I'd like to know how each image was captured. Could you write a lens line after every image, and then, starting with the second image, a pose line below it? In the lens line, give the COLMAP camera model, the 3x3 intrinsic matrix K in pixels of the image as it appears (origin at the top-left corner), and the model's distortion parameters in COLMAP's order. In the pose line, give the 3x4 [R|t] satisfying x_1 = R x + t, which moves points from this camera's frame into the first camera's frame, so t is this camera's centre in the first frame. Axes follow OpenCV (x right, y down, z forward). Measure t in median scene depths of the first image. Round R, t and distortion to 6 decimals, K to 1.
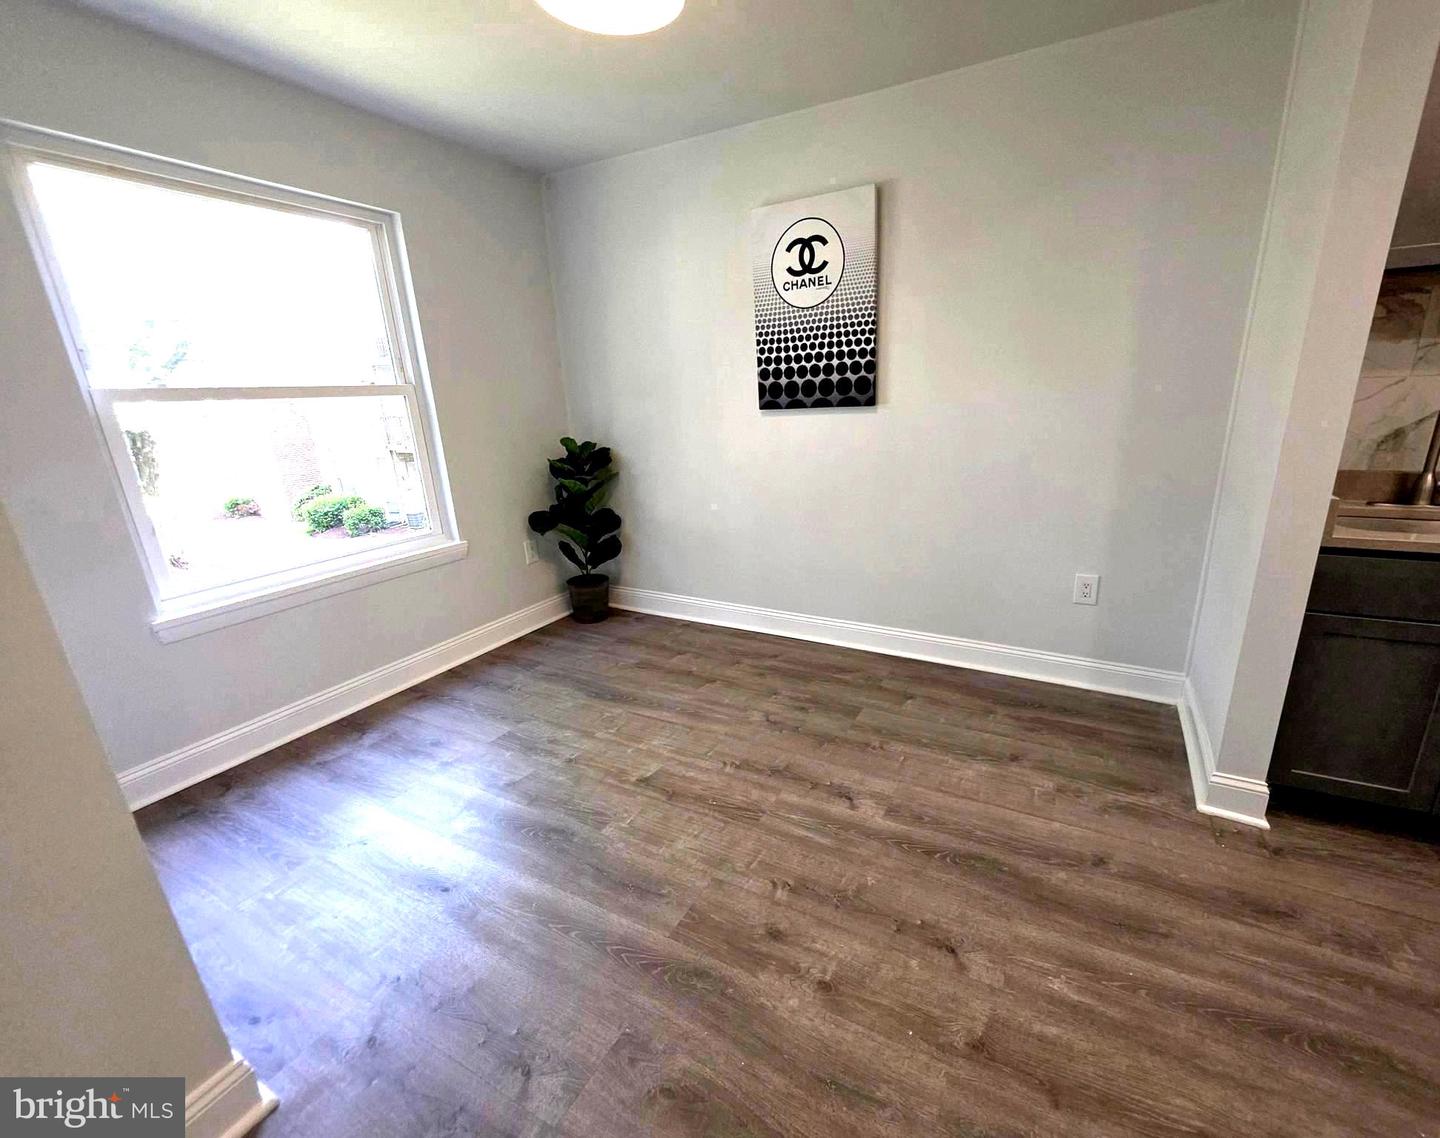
lens RADIAL K [[620.9, 0, 767.5], [0, 620.9, 577.4], [0, 0, 1]] dist [0.001885, -0.000169]
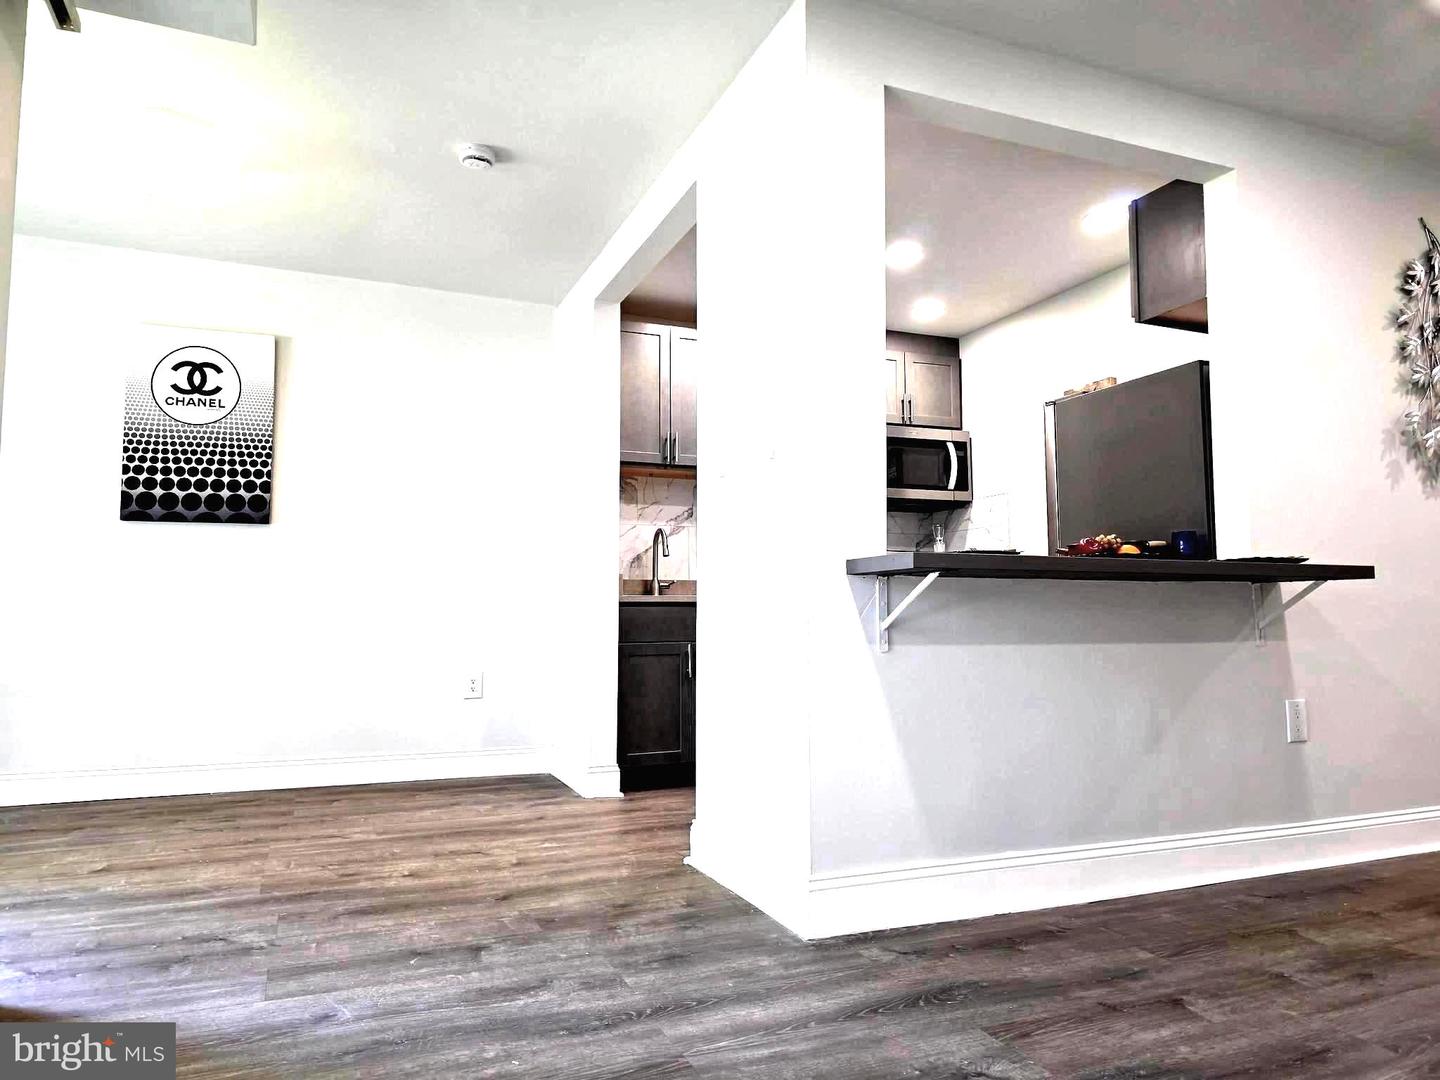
lens RADIAL K [[975.3, 0, 720.0], [0, 975.3, 540.0], [0, 0, 1]] dist [0.013454, 0.000647]
pose [[0.630995, 0.102073, 0.769043, -0.604360], [0.210030, 0.931809, -0.296005, 0.385823], [-0.746815, 0.348299, 0.566528, -0.459329]]
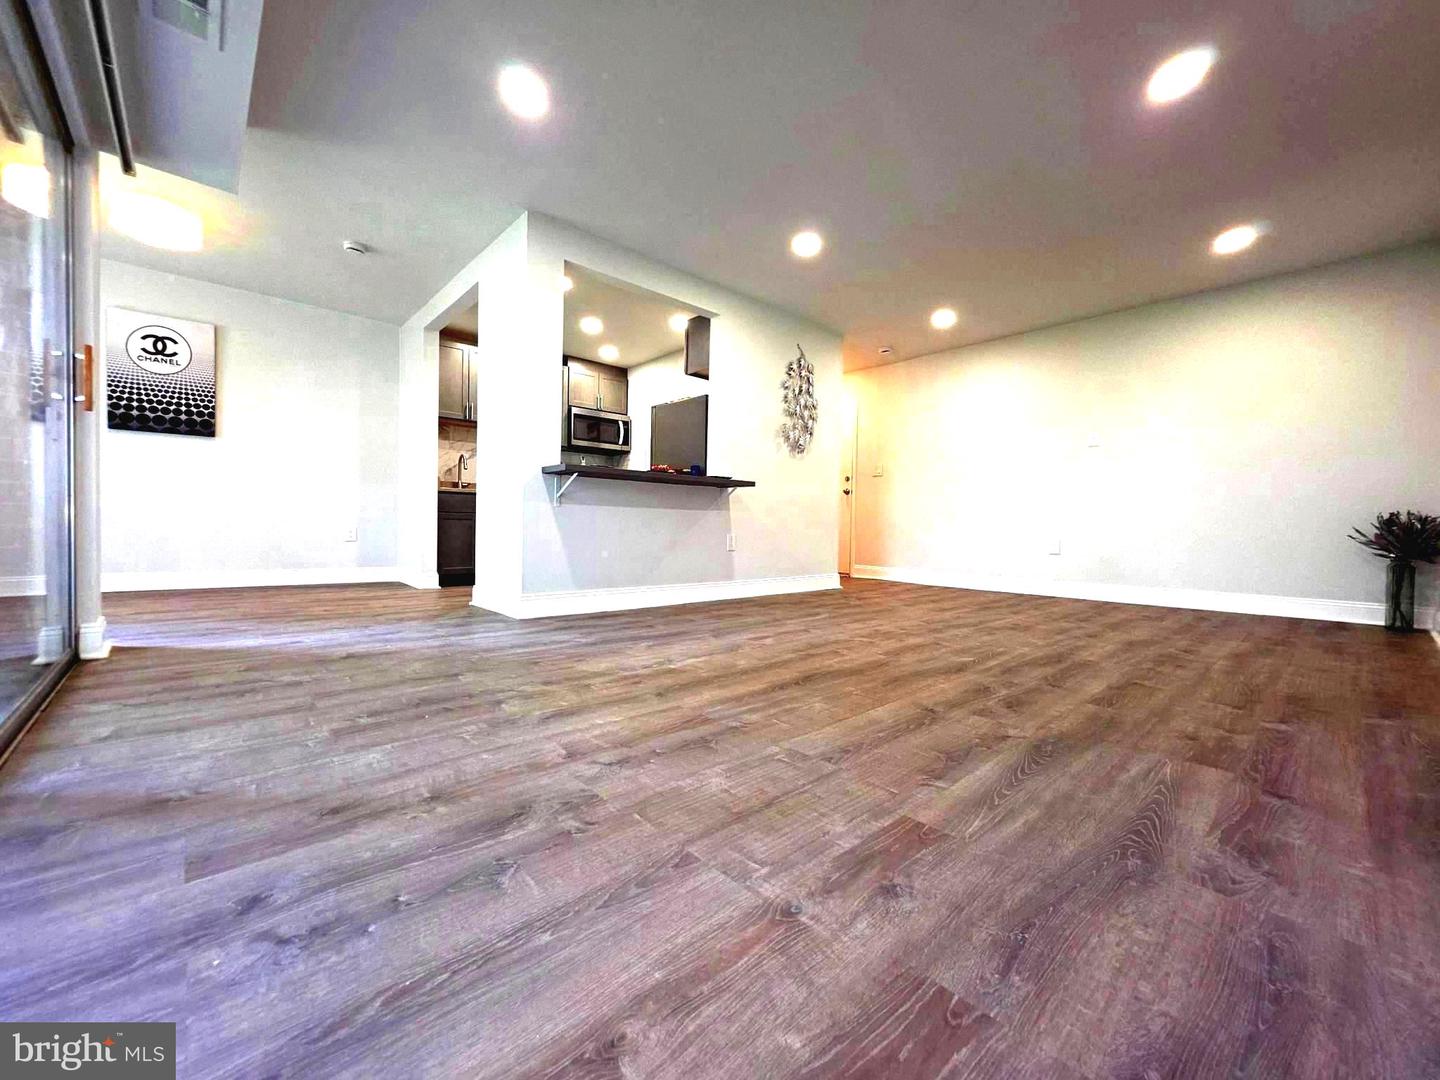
lens RADIAL K [[577.2, 0, 720.0], [0, 577.2, 540.0], [0, 0, 1]] dist [-0.004793, 0.000344]
pose [[0.330405, 0.024632, 0.943518, -0.901165], [0.252399, 0.960947, -0.113473, 0.559759], [-0.909465, 0.275635, 0.311284, -0.739189]]
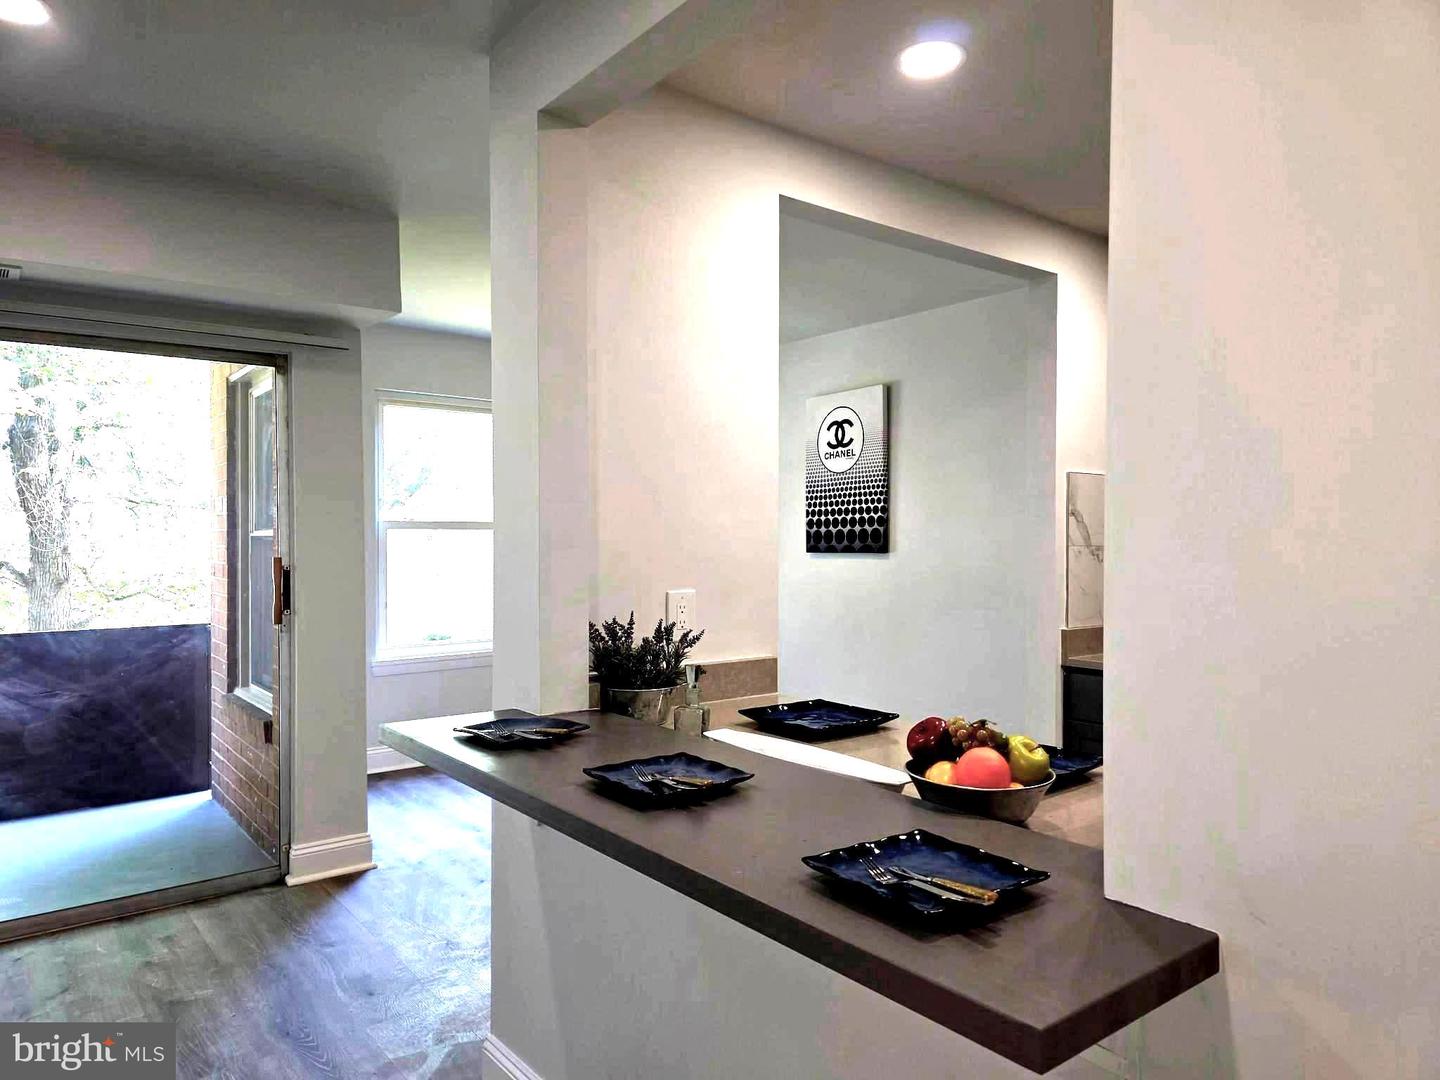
lens RADIAL K [[950.9, 0, 720.0], [0, 950.9, 540.0], [0, 0, 1]] dist [0.007091, -0.000330]
pose [[0.909988, 0.041287, -0.412573, 0.634852], [-0.155227, 0.956593, -0.246647, 0.187319], [0.384481, 0.288488, 0.876897, -0.688757]]
